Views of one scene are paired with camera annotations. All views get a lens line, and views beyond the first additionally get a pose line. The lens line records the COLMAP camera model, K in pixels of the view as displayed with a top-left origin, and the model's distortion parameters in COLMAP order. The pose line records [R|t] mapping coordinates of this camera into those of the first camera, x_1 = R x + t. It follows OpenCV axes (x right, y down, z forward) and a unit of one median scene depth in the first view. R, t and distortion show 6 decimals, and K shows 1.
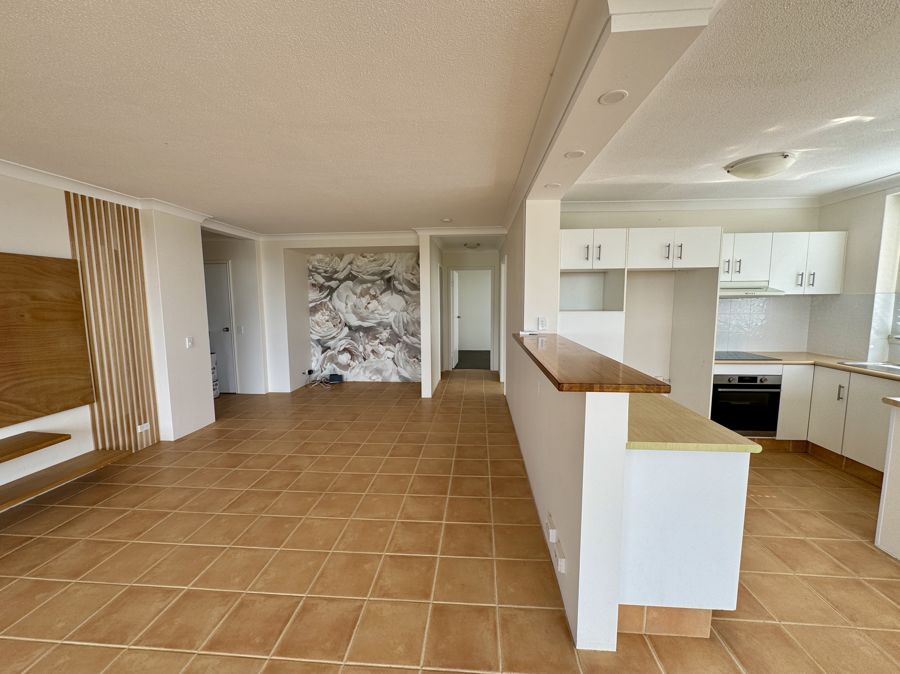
lens RADIAL K [[360.6, 0, 450.0], [0, 360.6, 336.1], [0, 0, 1]] dist [-0.005170, 0.001413]
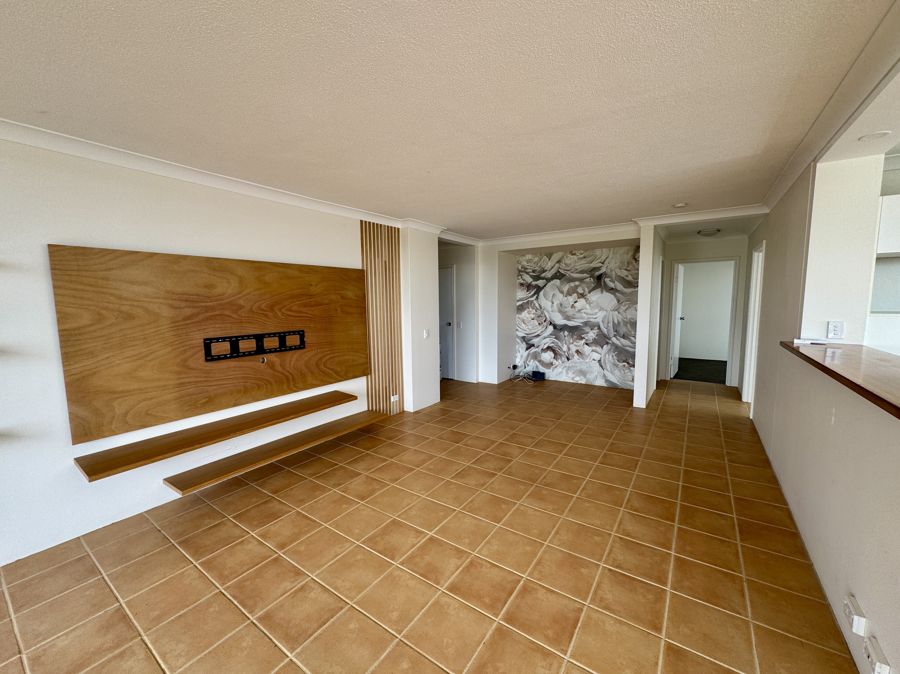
lens RADIAL K [[360.6, 0, 449.5], [0, 360.6, 336.6], [0, 0, 1]] dist [-0.005170, 0.001413]
pose [[0.864021, 0.049302, -0.501035, -0.054946], [-0.047185, 0.998743, 0.016908, 0.003717], [0.501239, 0.009032, 0.865262, -0.020654]]
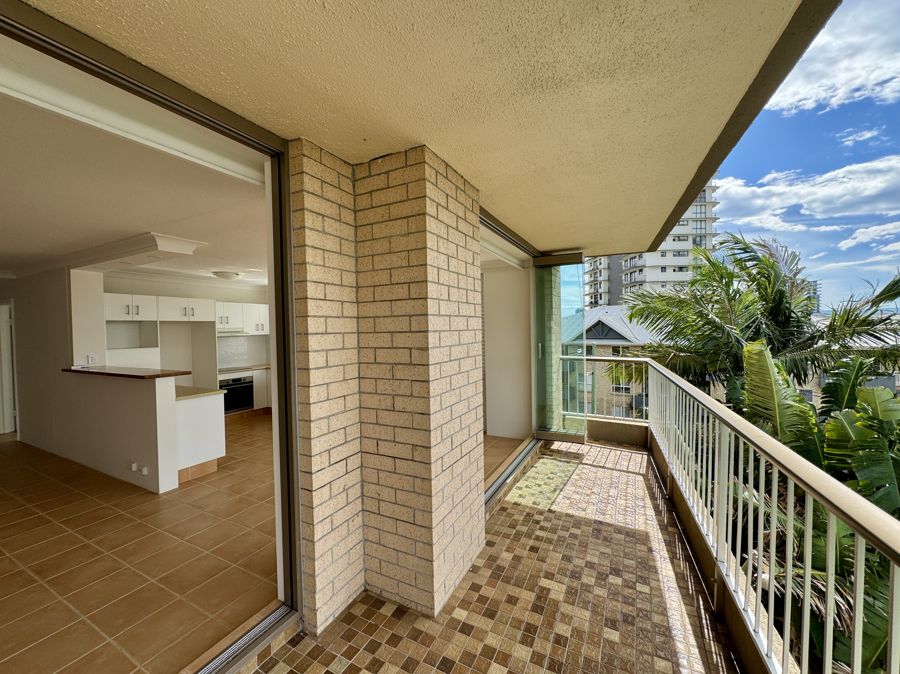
lens RADIAL K [[360.6, 0, 448.9], [0, 360.6, 336.6], [0, 0, 1]] dist [-0.005170, 0.001413]
pose [[0.390356, -0.018385, 0.920480, -0.470844], [0.111059, 0.993440, -0.027255, 0.069007], [-0.913941, 0.112867, 0.389837, -0.781654]]
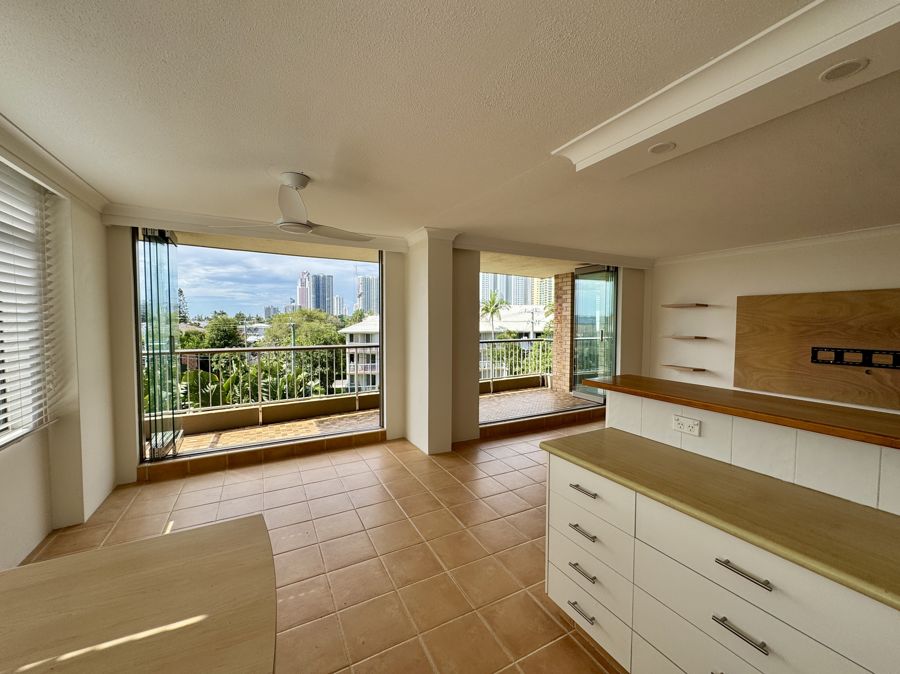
lens RADIAL K [[360.6, 0, 451.4], [0, 360.6, 337.4], [0, 0, 1]] dist [-0.005170, 0.001413]
pose [[-0.840790, 0.031214, -0.540460, 0.778479], [-0.051965, 0.989073, 0.137965, -0.092832], [0.538861, 0.144085, -0.829981, 0.792030]]
